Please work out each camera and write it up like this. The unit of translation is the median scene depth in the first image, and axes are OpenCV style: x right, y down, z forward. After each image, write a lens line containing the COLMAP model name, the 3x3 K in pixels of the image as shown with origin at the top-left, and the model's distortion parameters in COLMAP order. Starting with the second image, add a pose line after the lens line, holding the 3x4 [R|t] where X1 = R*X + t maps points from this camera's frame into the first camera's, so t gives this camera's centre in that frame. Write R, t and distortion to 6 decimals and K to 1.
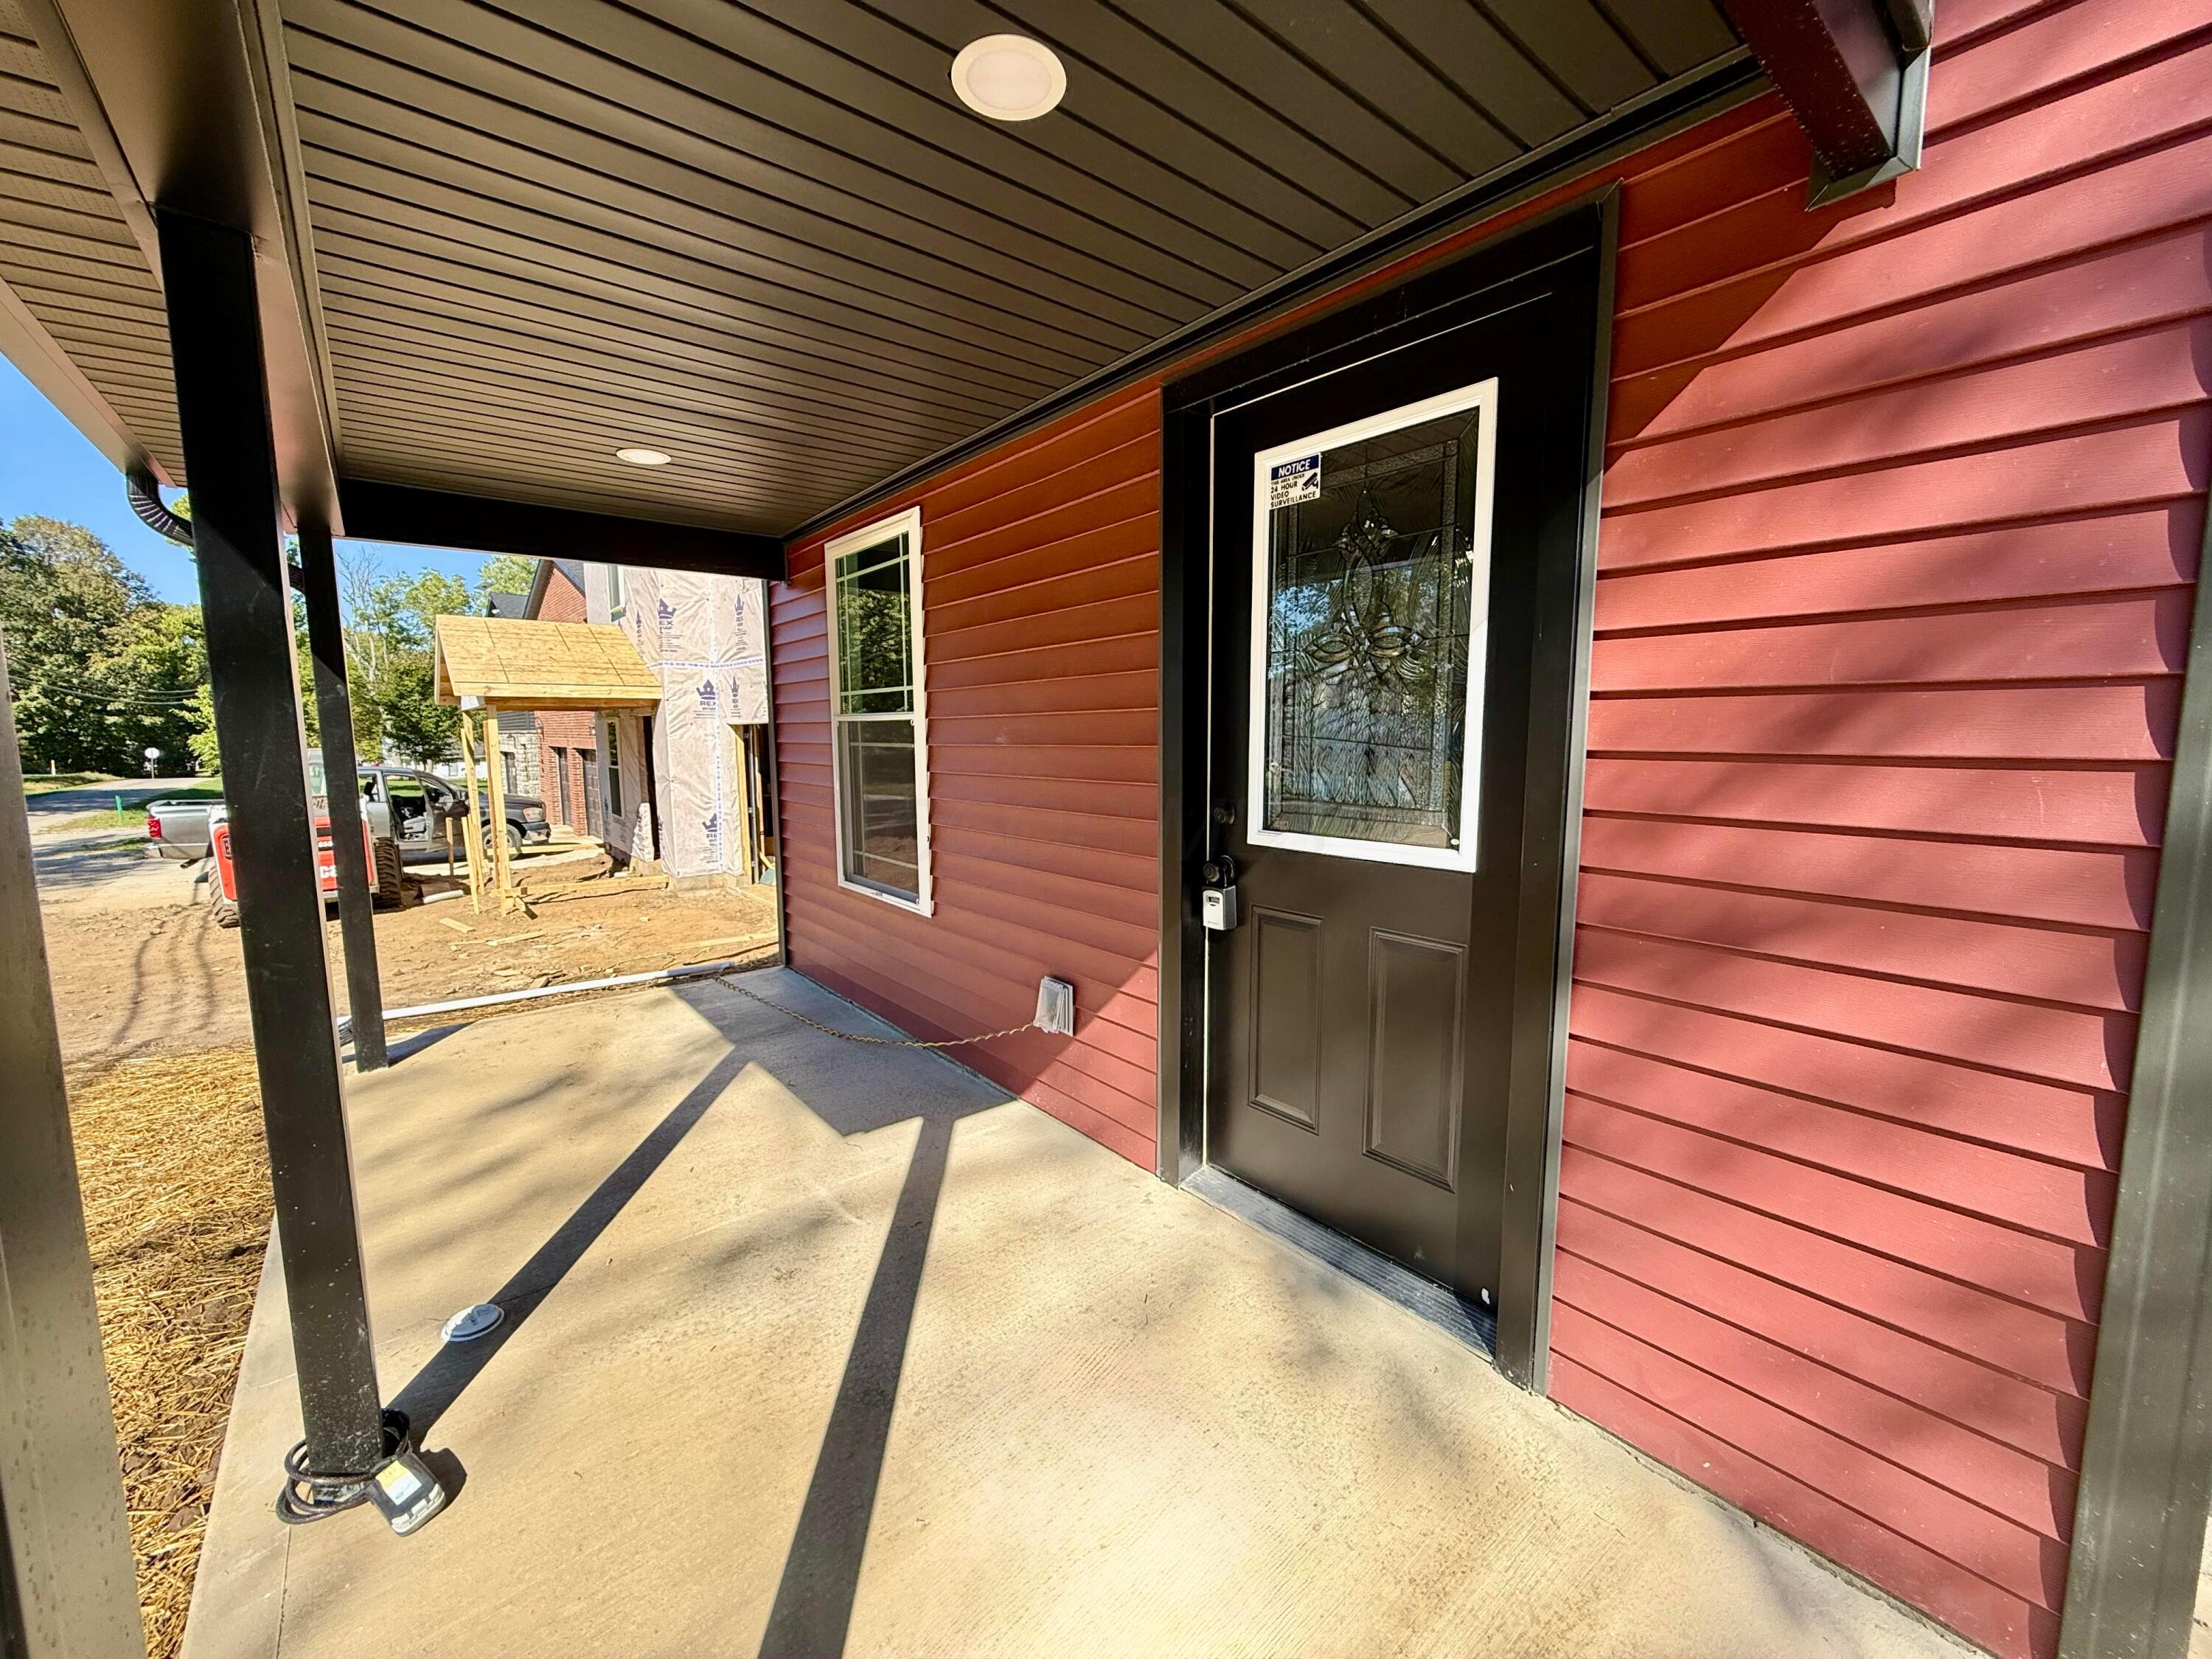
lens RADIAL K [[882.0, 0, 1102.3], [0, 882.0, 831.6], [0, 0, 1]] dist [-0.000101, 0.000060]
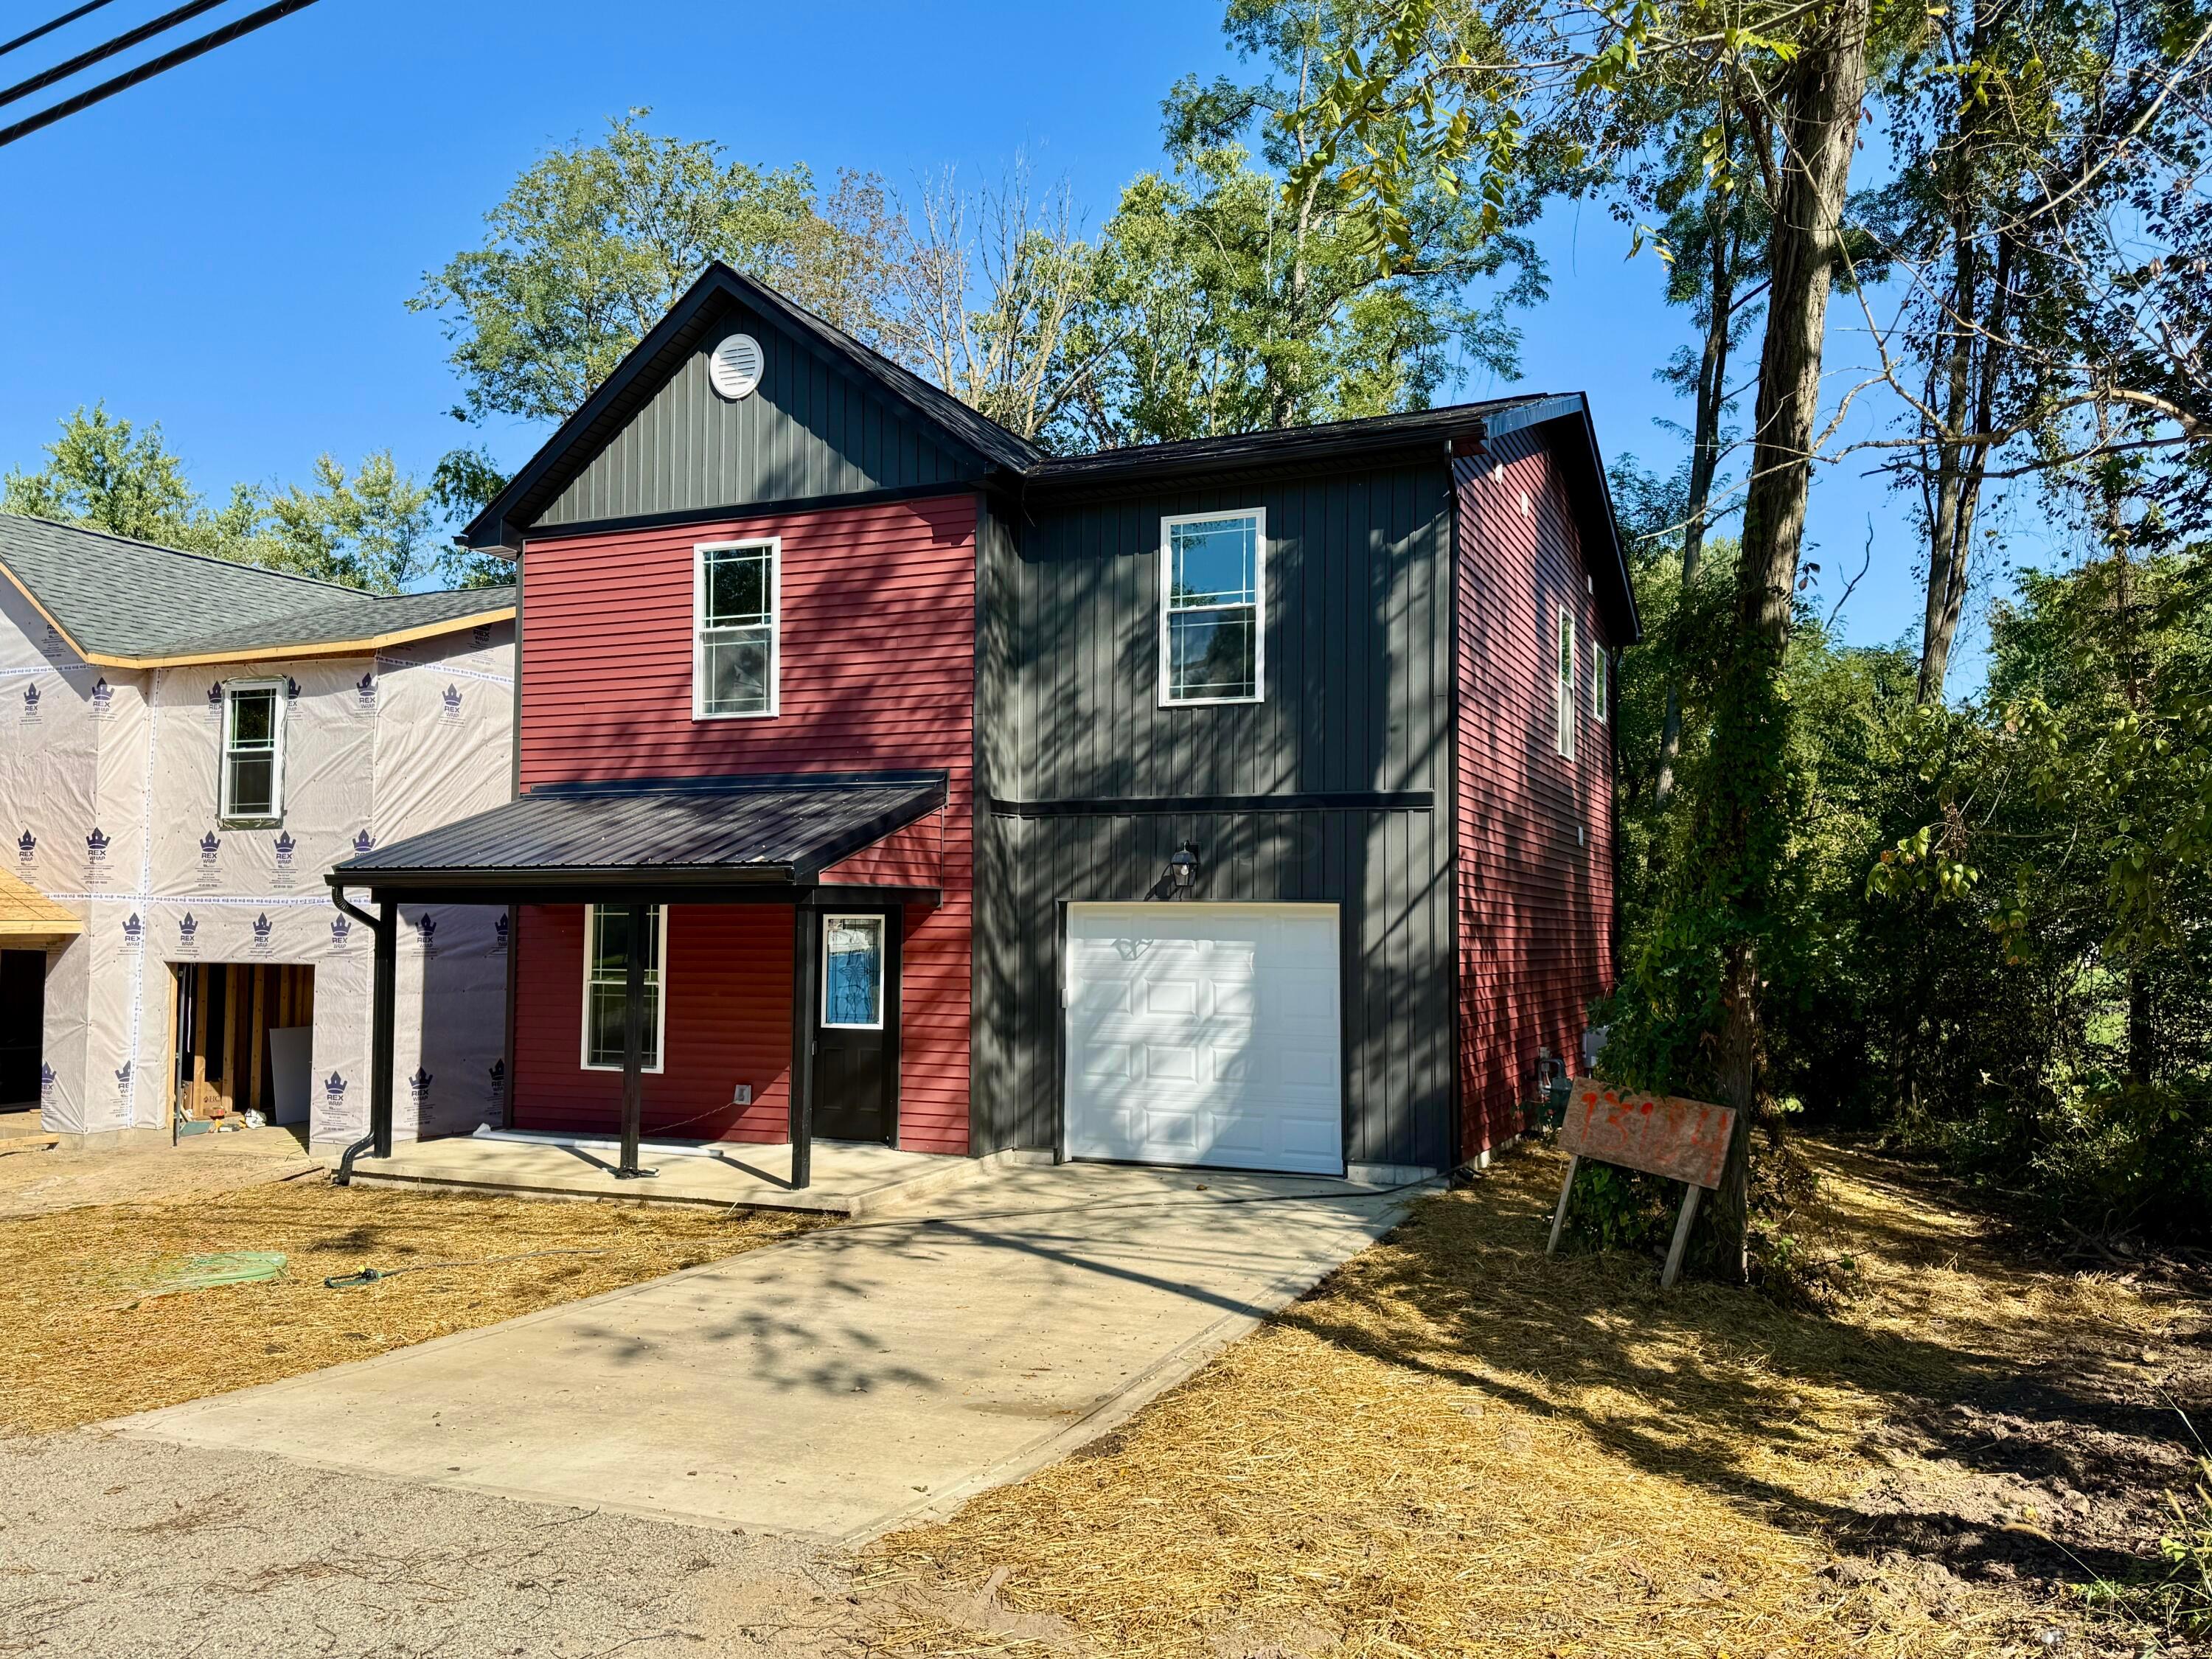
lens RADIAL K [[1662.8, 0, 1115.8], [0, 1662.8, 839.5], [0, 0, 1]] dist [0.081844, -0.002470]
pose [[0.892952, 0.030457, 0.449120, -1.576428], [0.041692, 0.987824, -0.149884, 0.282936], [-0.448217, 0.152564, 0.880810, -4.798591]]
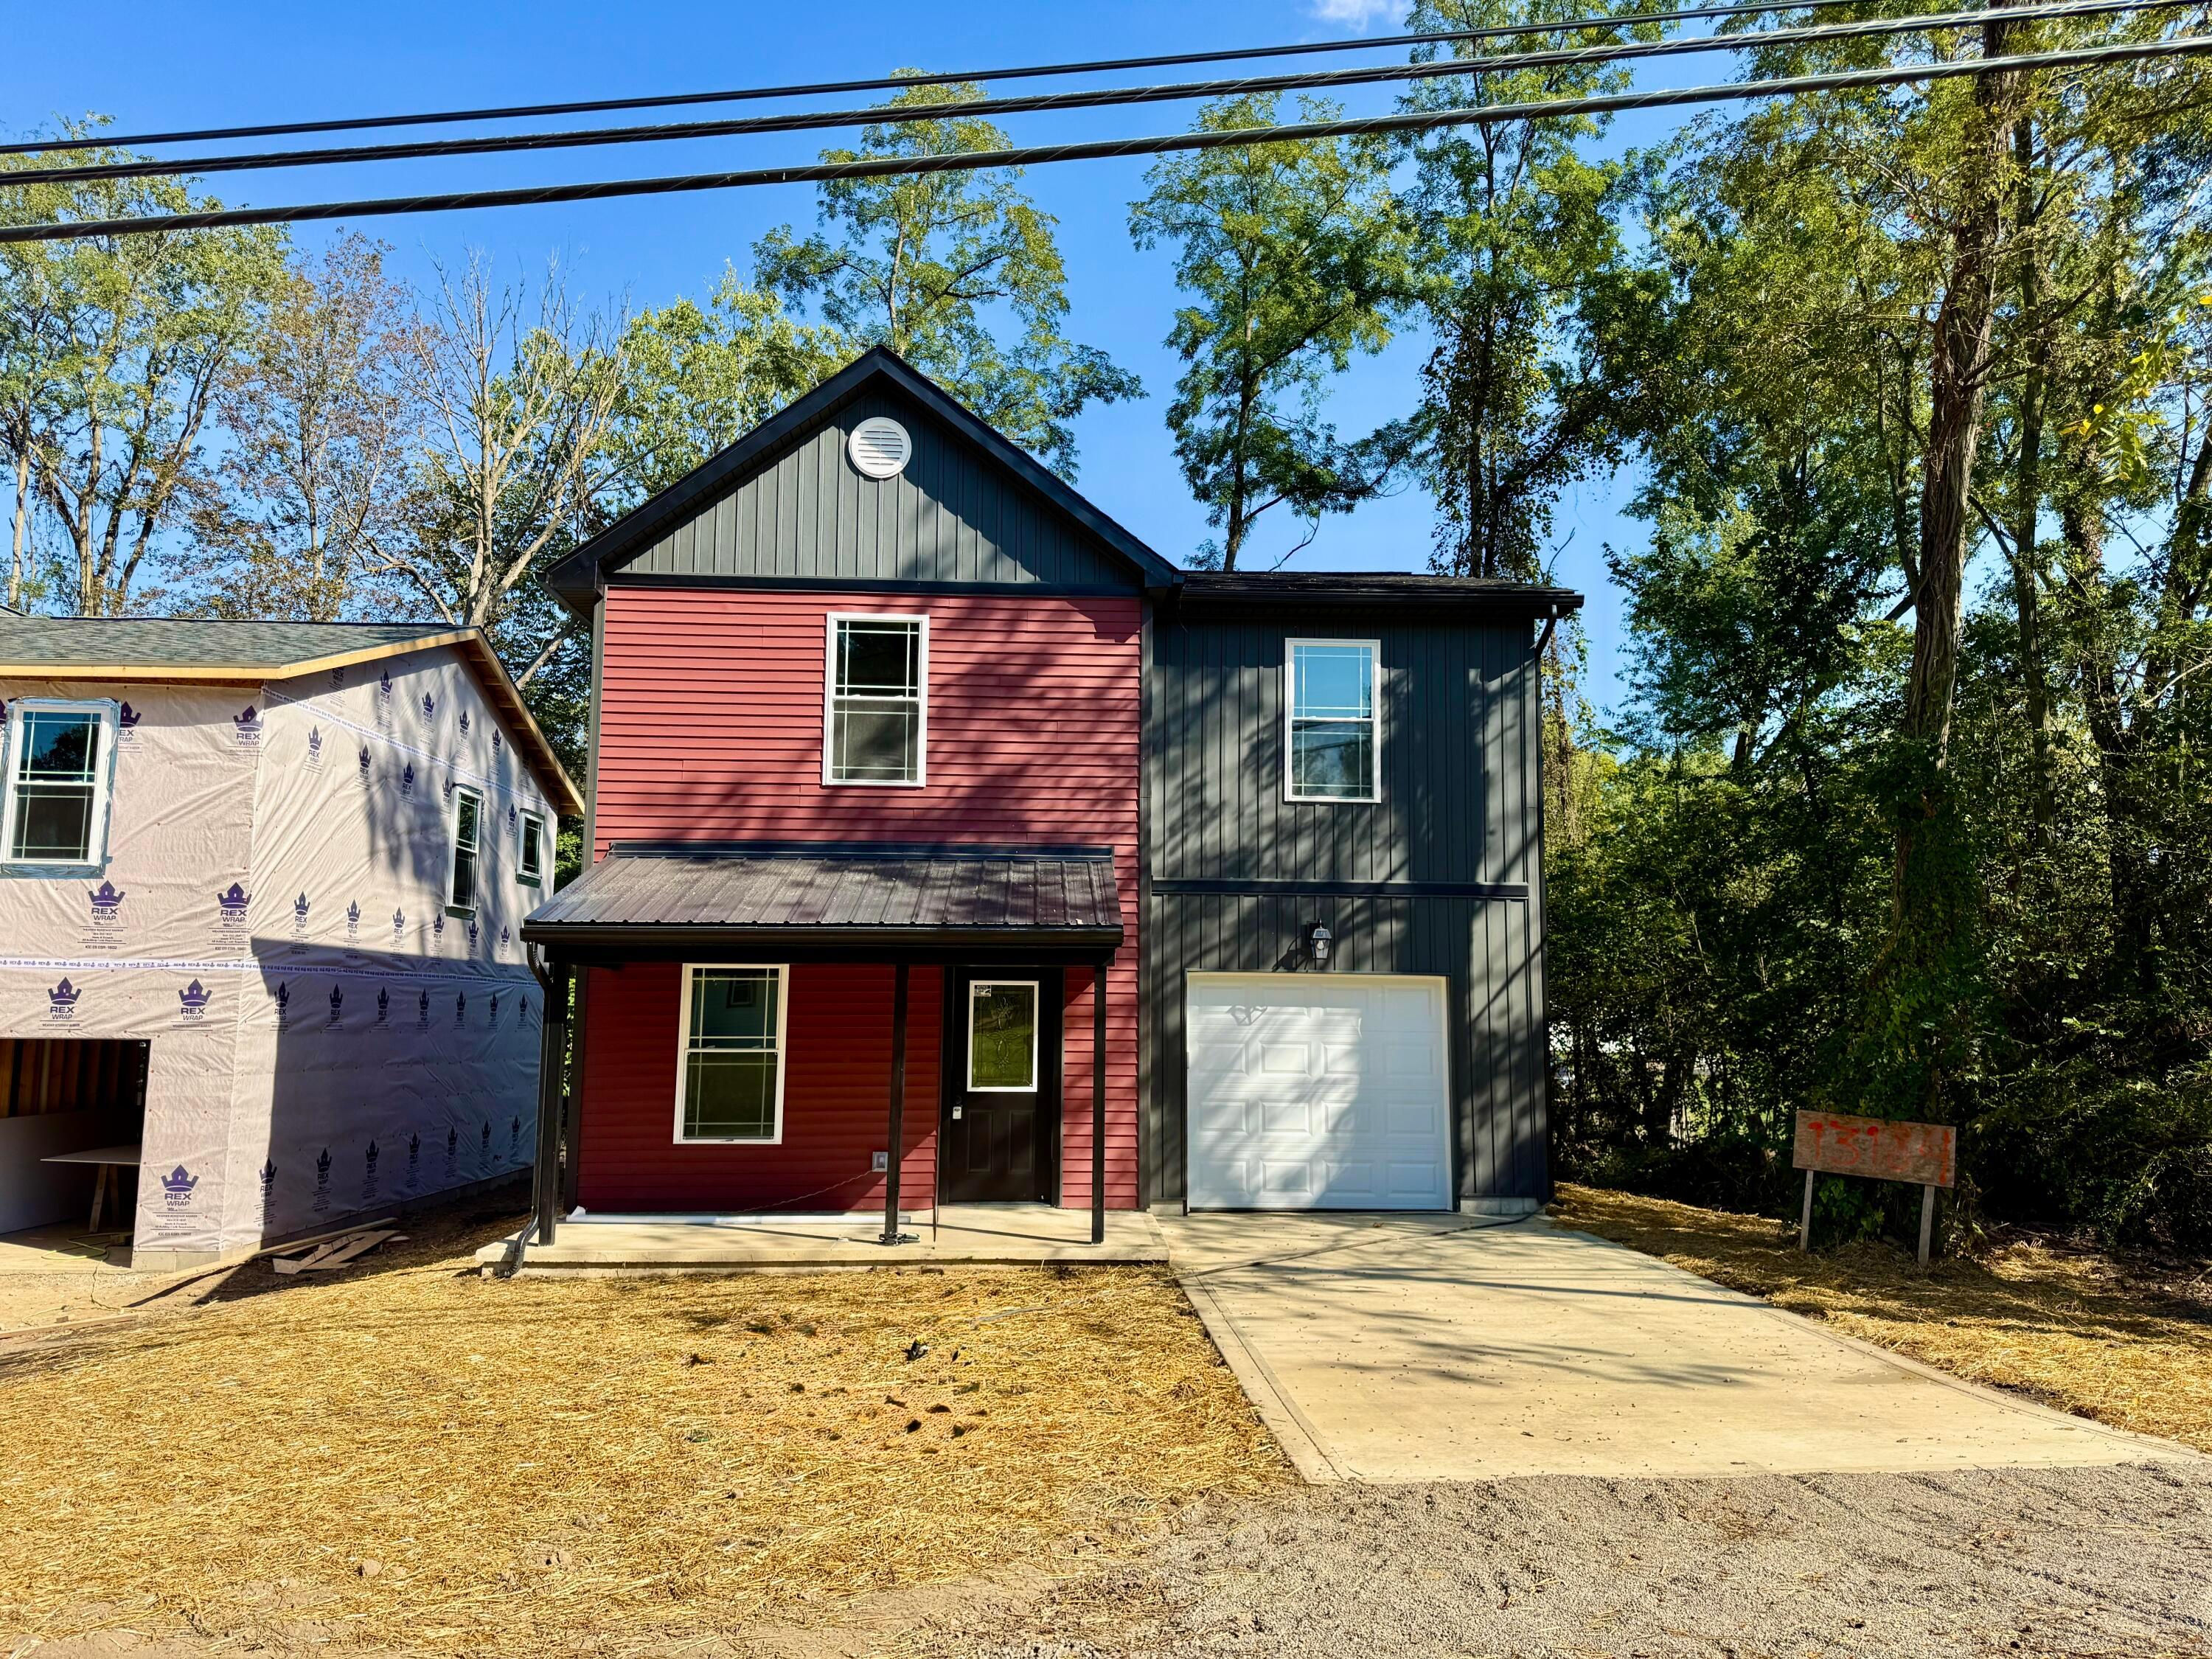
lens RADIAL K [[1527.3, 0, 1106.0], [0, 1527.3, 829.5], [0, 0, 1]] dist [0.134055, -0.199981]
pose [[0.603749, 0.109773, 0.789580, -4.014724], [0.077834, 0.977624, -0.195432, 0.209204], [-0.793365, 0.179448, 0.581695, -2.846010]]
